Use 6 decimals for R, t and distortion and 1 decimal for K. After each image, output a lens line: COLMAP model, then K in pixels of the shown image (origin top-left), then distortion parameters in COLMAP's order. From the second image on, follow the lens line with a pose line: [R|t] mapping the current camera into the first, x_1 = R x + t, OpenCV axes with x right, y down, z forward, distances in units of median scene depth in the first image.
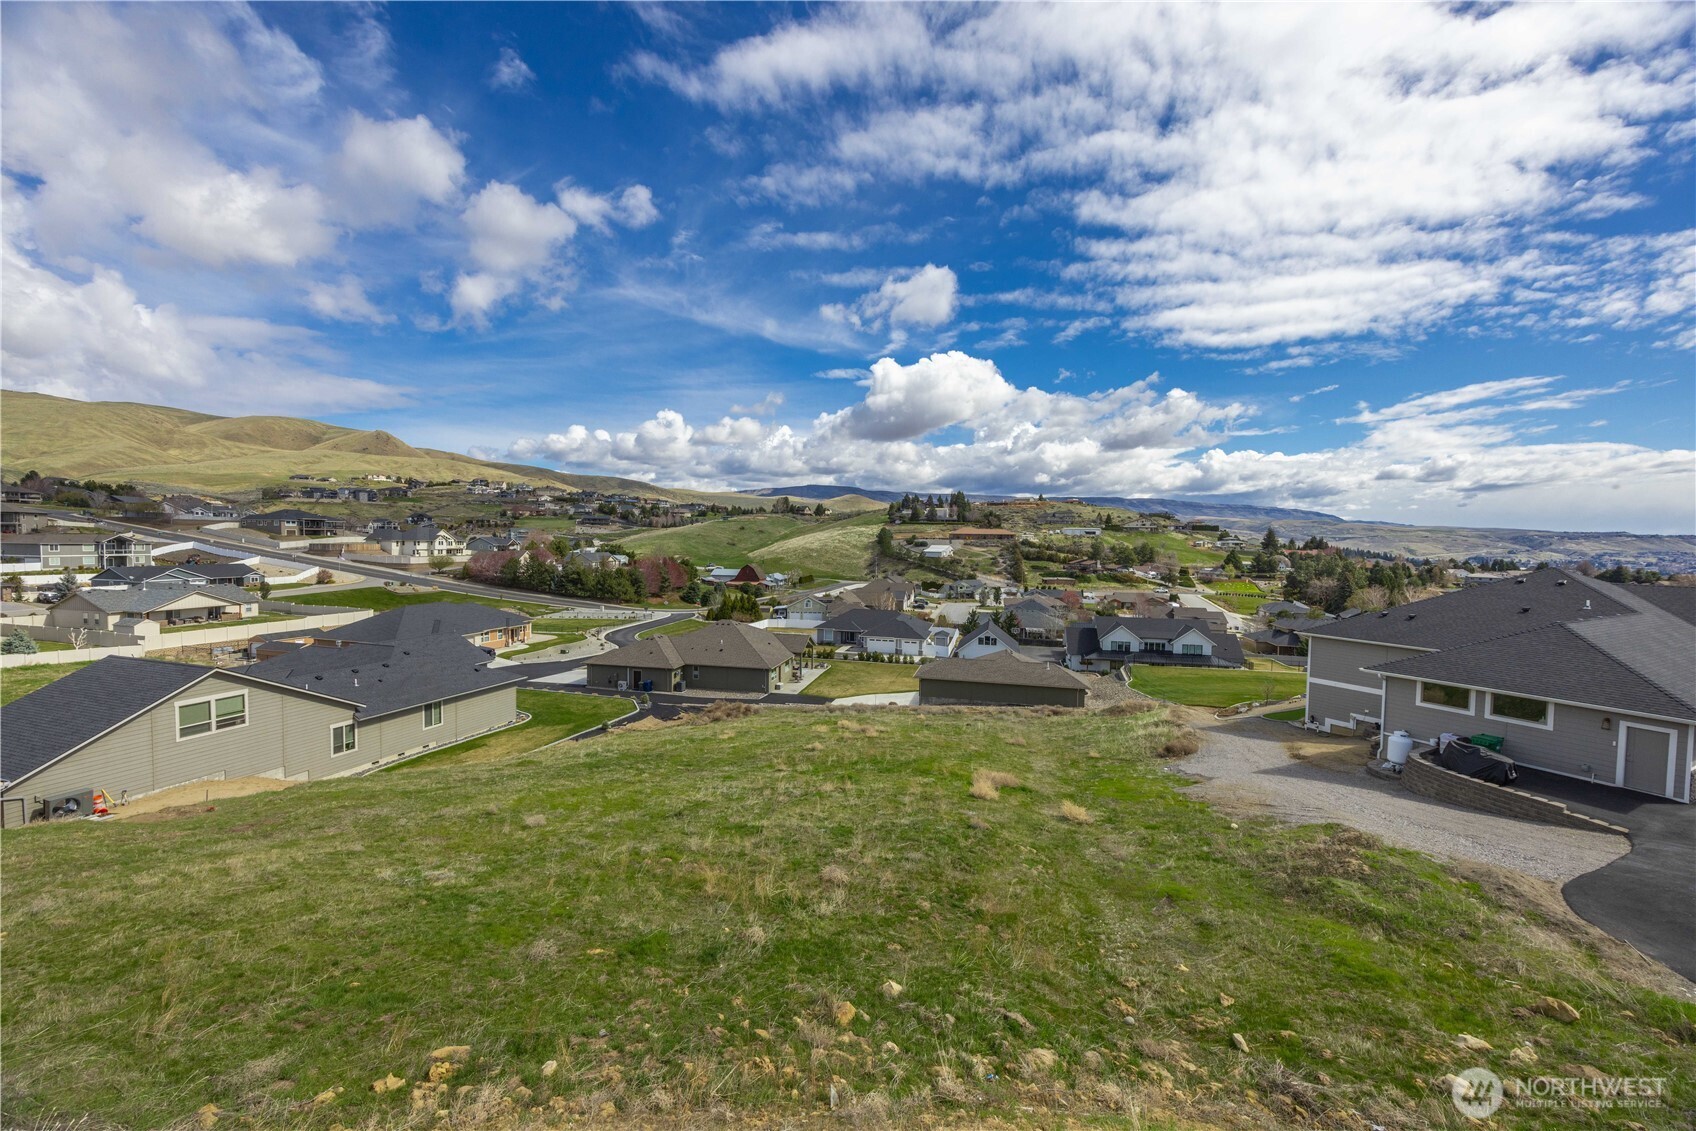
lens RADIAL K [[646.4, 0, 843.0], [0, 646.4, 560.2], [0, 0, 1]] dist [0.002203, -0.000253]
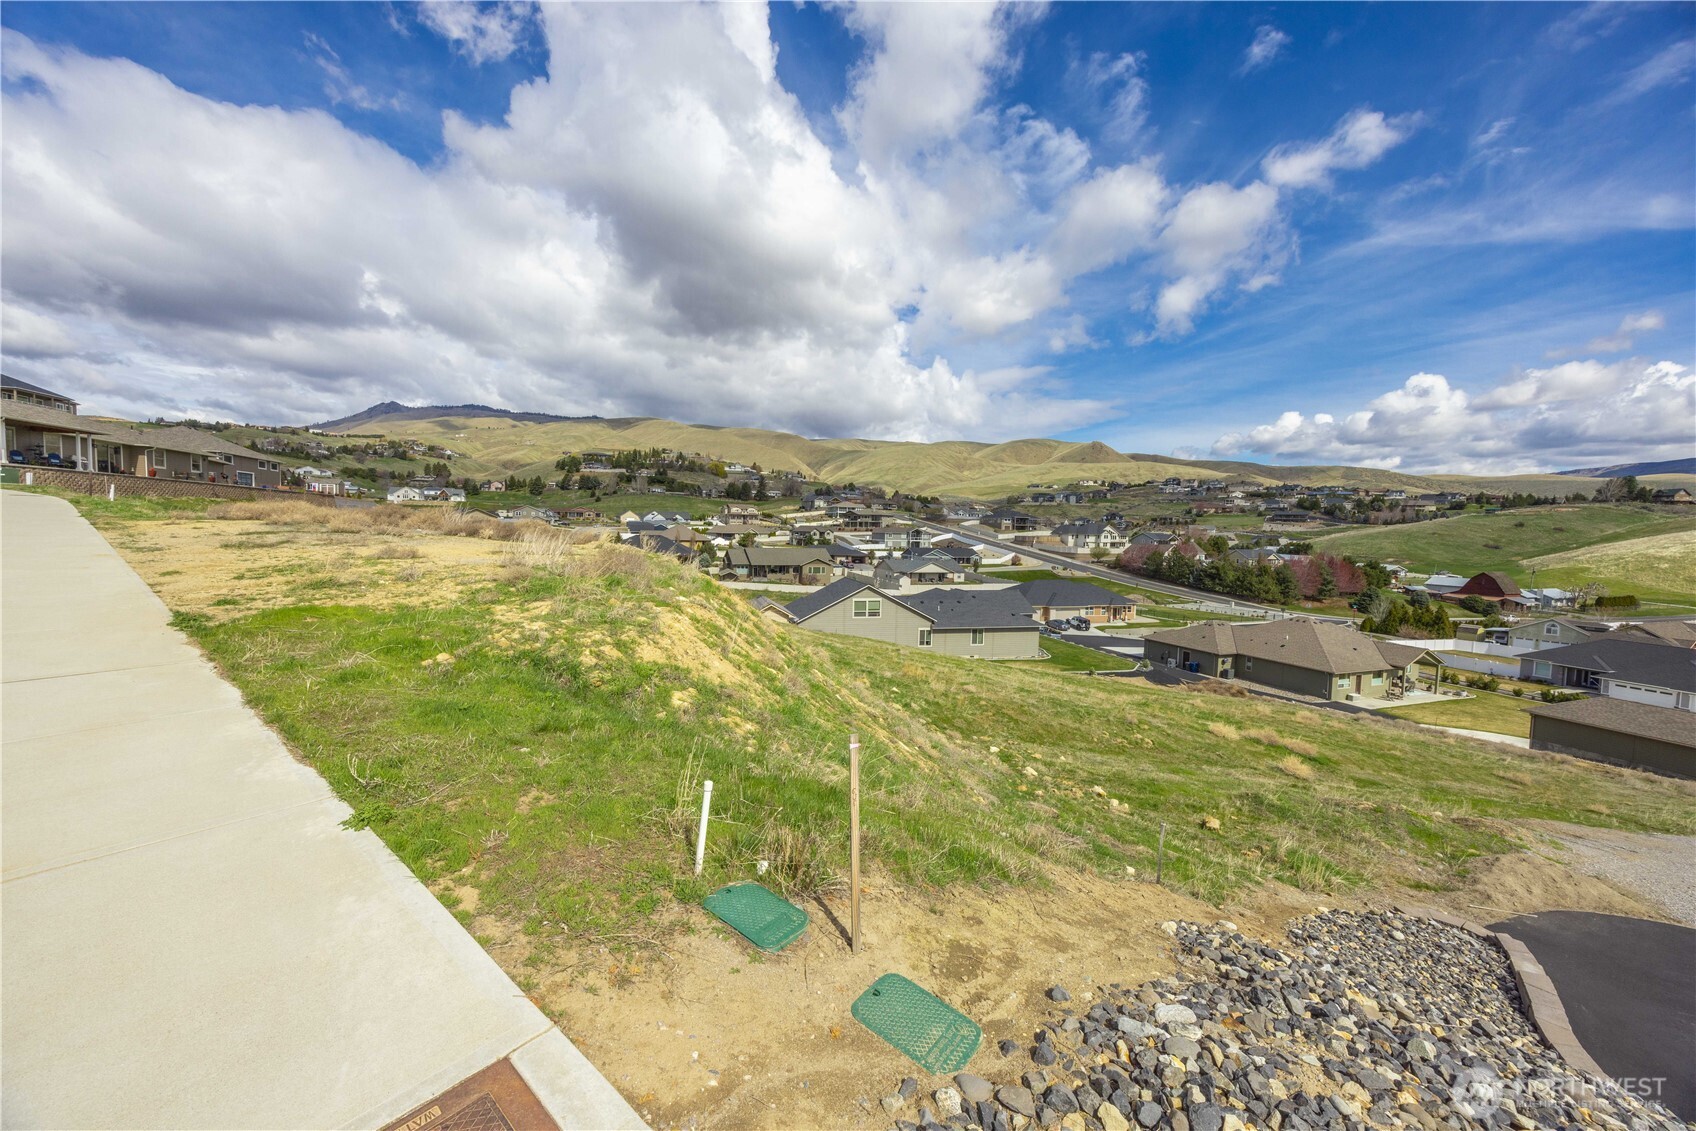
lens RADIAL K [[695.1, 0, 842.0], [0, 695.1, 542.5], [0, 0, 1]] dist [0.009238, -0.001109]
pose [[0.525325, 0.015929, -0.850753, 0.123152], [-0.043986, 0.998996, -0.008456, 0.009729], [0.849764, 0.041864, 0.525498, -0.027949]]
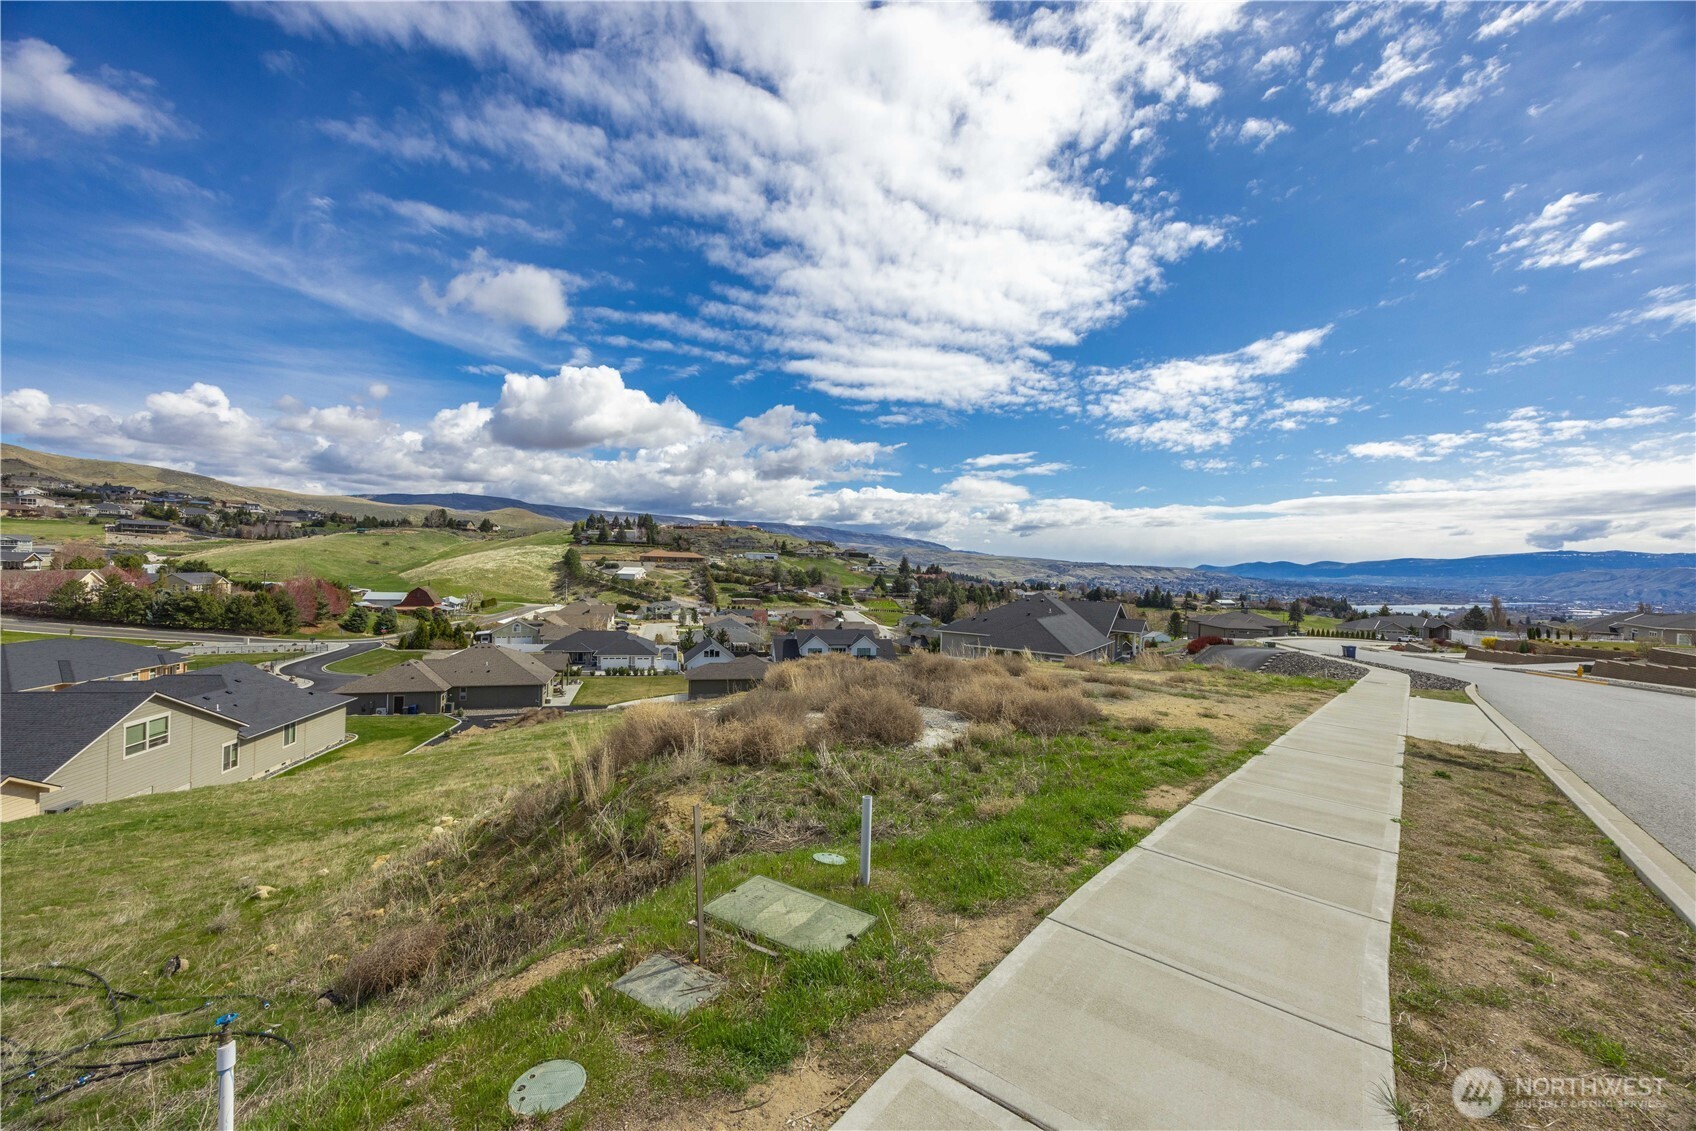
lens RADIAL K [[673.7, 0, 859.6], [0, 673.7, 571.9], [0, 0, 1]] dist [0.020285, -0.000088]
pose [[0.863082, 0.009354, 0.504977, -0.083406], [-0.003047, 0.999907, -0.013313, -0.003298], [-0.505055, 0.009951, 0.863030, -0.093664]]
